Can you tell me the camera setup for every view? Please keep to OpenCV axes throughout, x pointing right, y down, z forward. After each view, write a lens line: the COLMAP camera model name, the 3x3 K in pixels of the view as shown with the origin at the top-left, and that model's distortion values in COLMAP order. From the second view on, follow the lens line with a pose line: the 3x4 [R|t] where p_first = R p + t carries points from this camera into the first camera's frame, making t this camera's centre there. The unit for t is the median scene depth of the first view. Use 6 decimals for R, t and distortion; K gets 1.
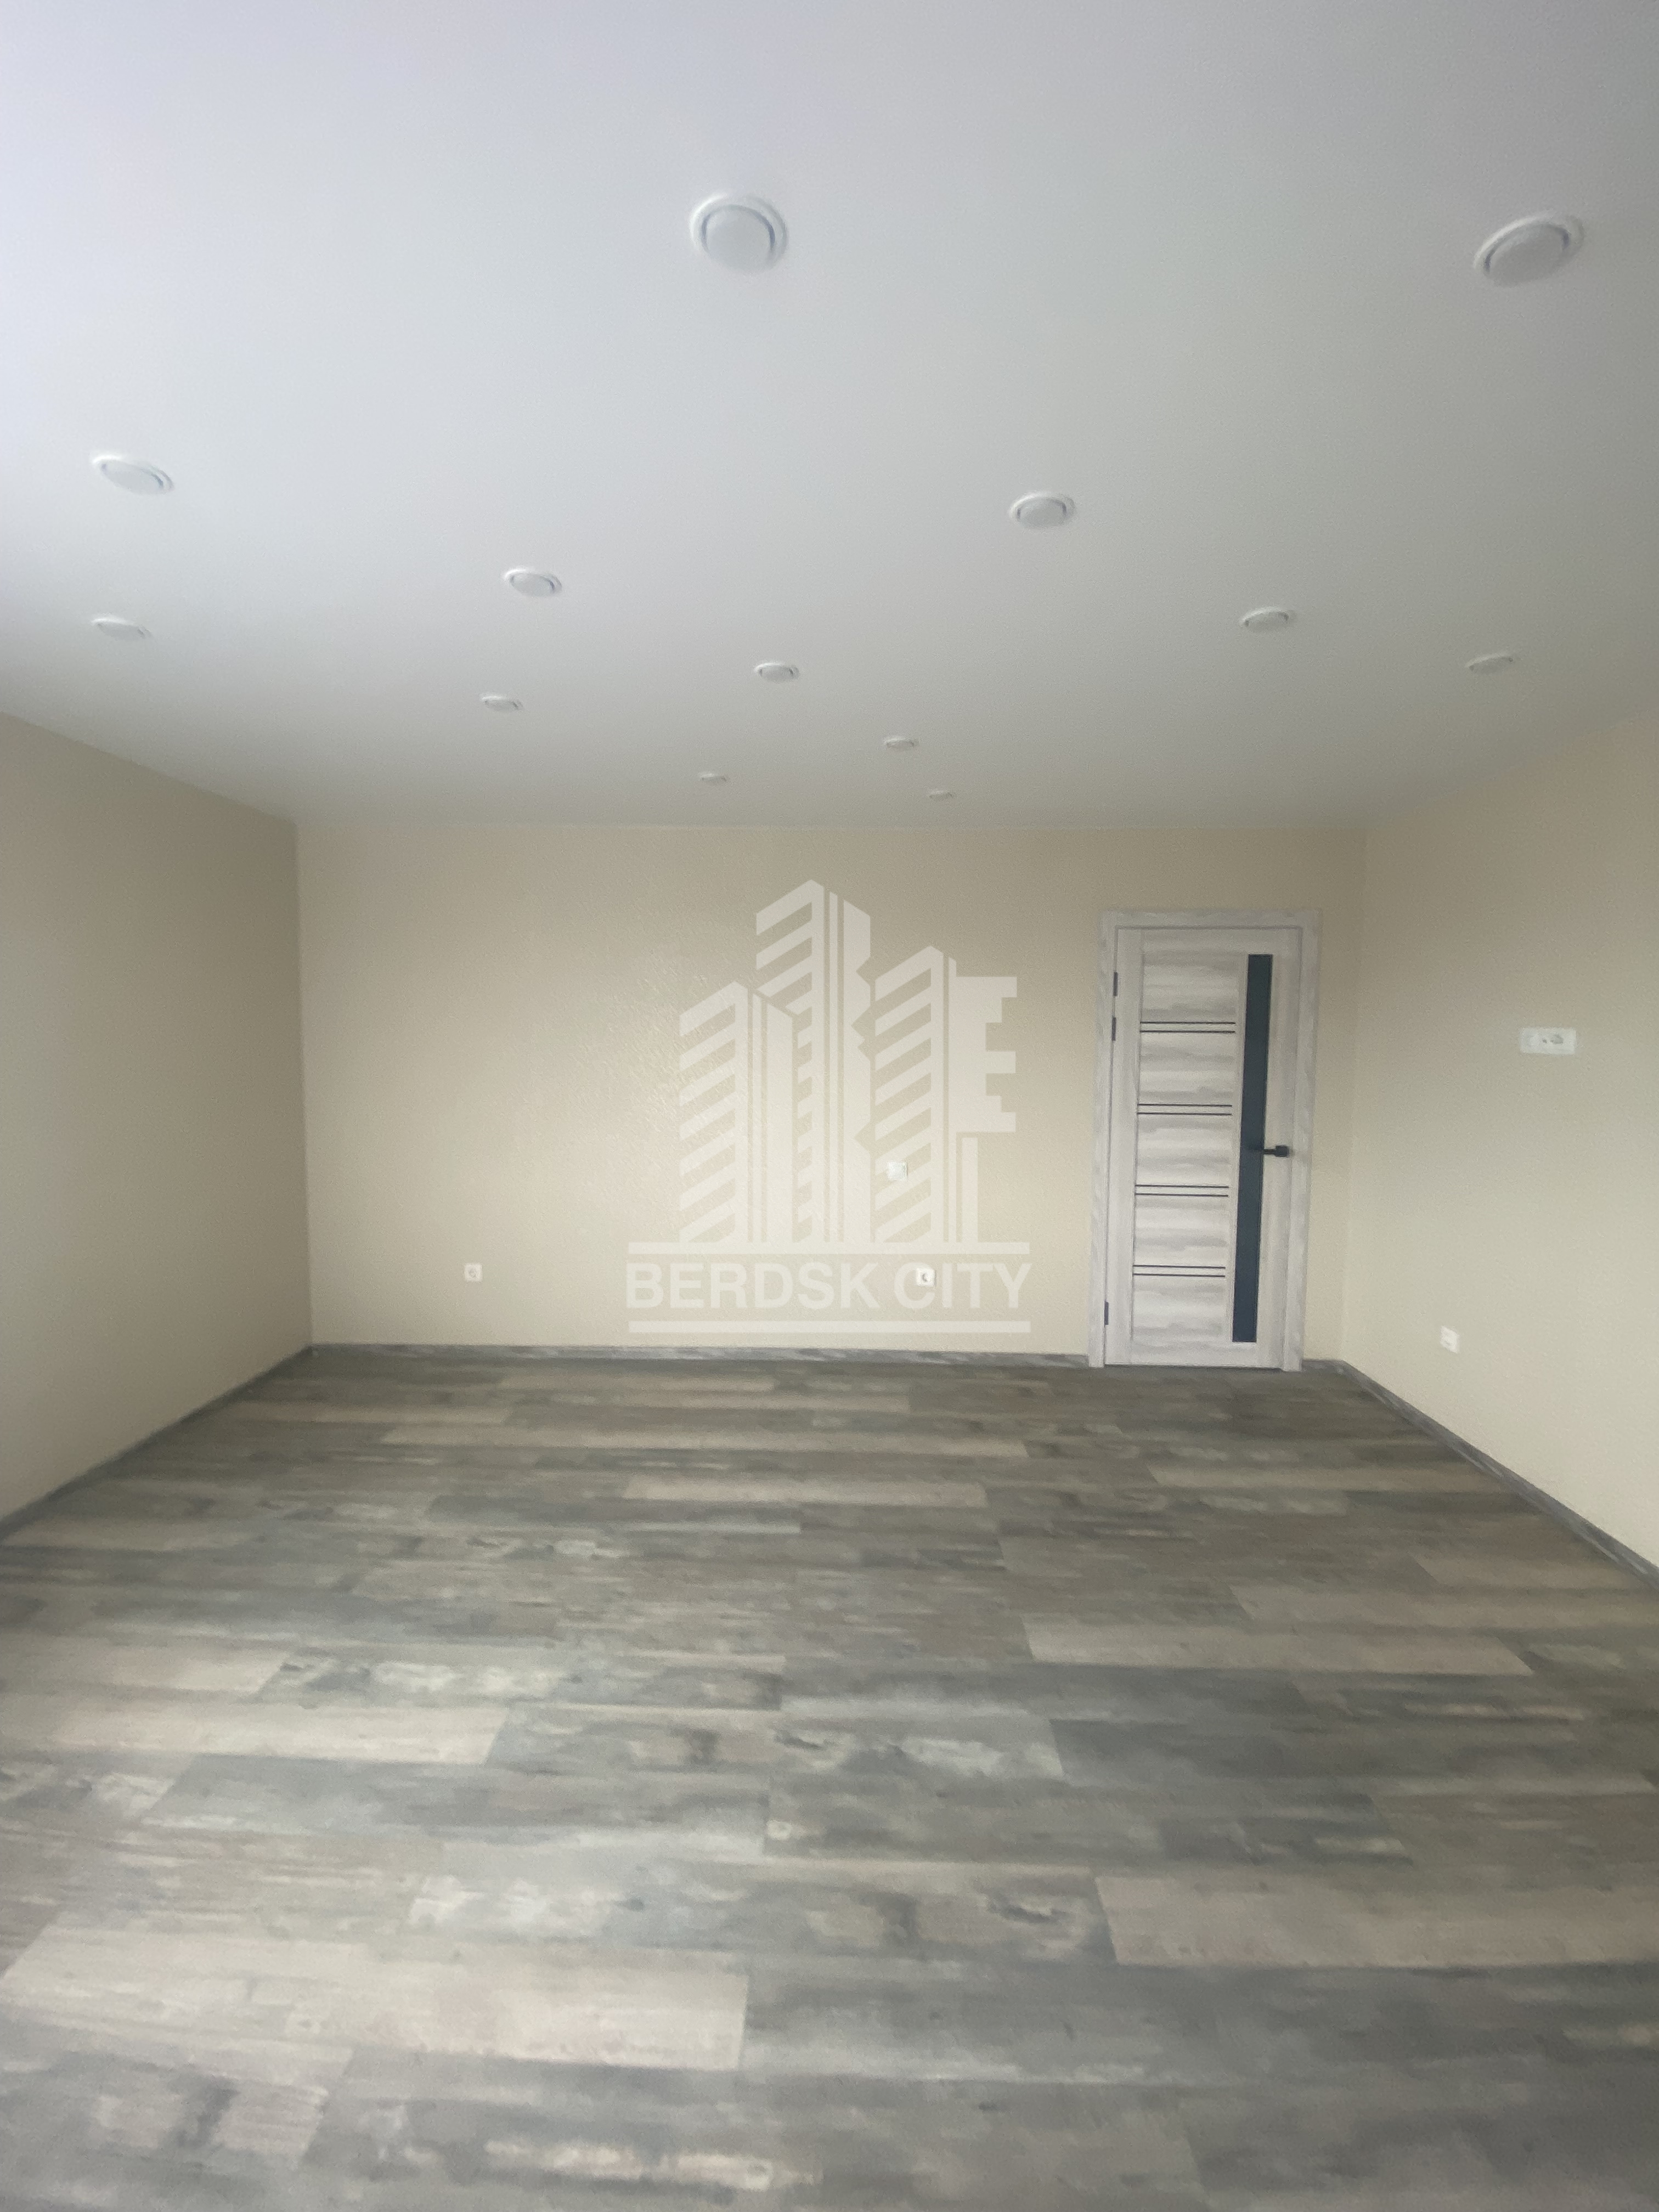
lens RADIAL K [[903.1, 0, 824.8], [0, 903.1, 1106.7], [0, 0, 1]] dist [0.019698, -0.020513]
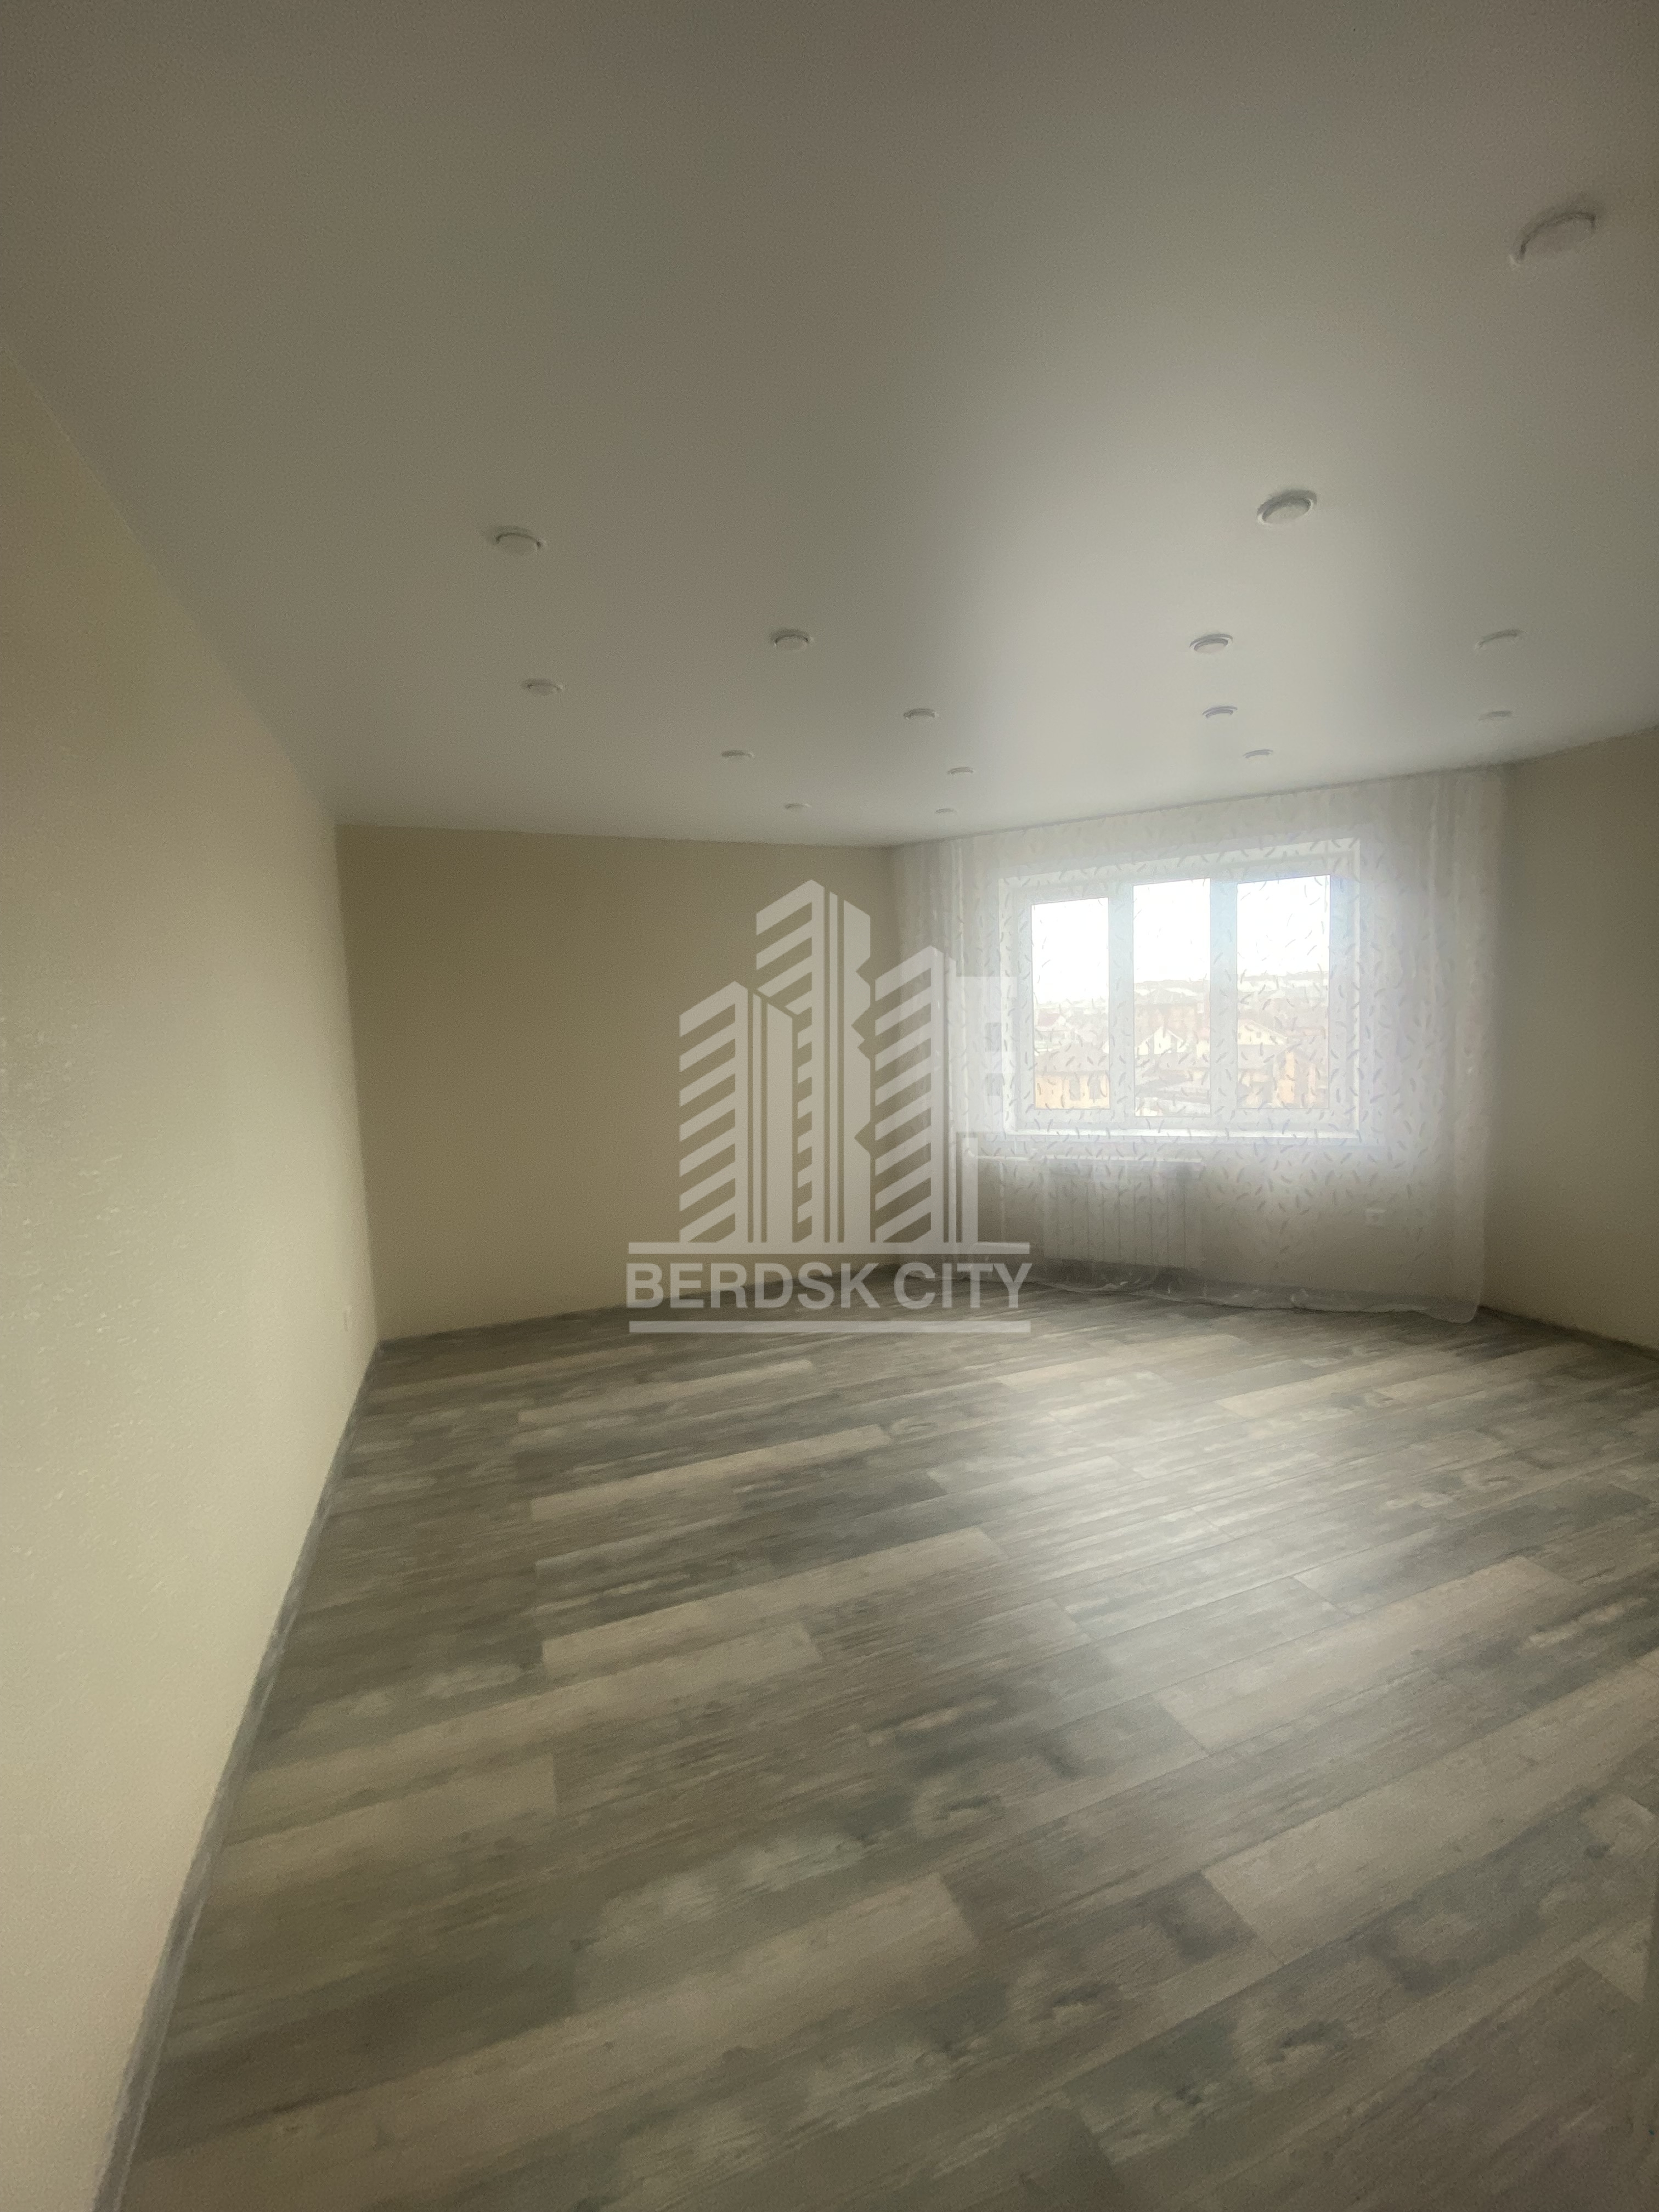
lens RADIAL K [[900.1, 0, 826.1], [0, 900.1, 1117.4], [0, 0, 1]] dist [0.019486, -0.020439]
pose [[-0.923378, 0.068380, -0.377754, 0.739999], [0.004178, 0.985740, 0.168225, -0.102795], [0.383870, 0.153757, -0.910496, 1.723214]]
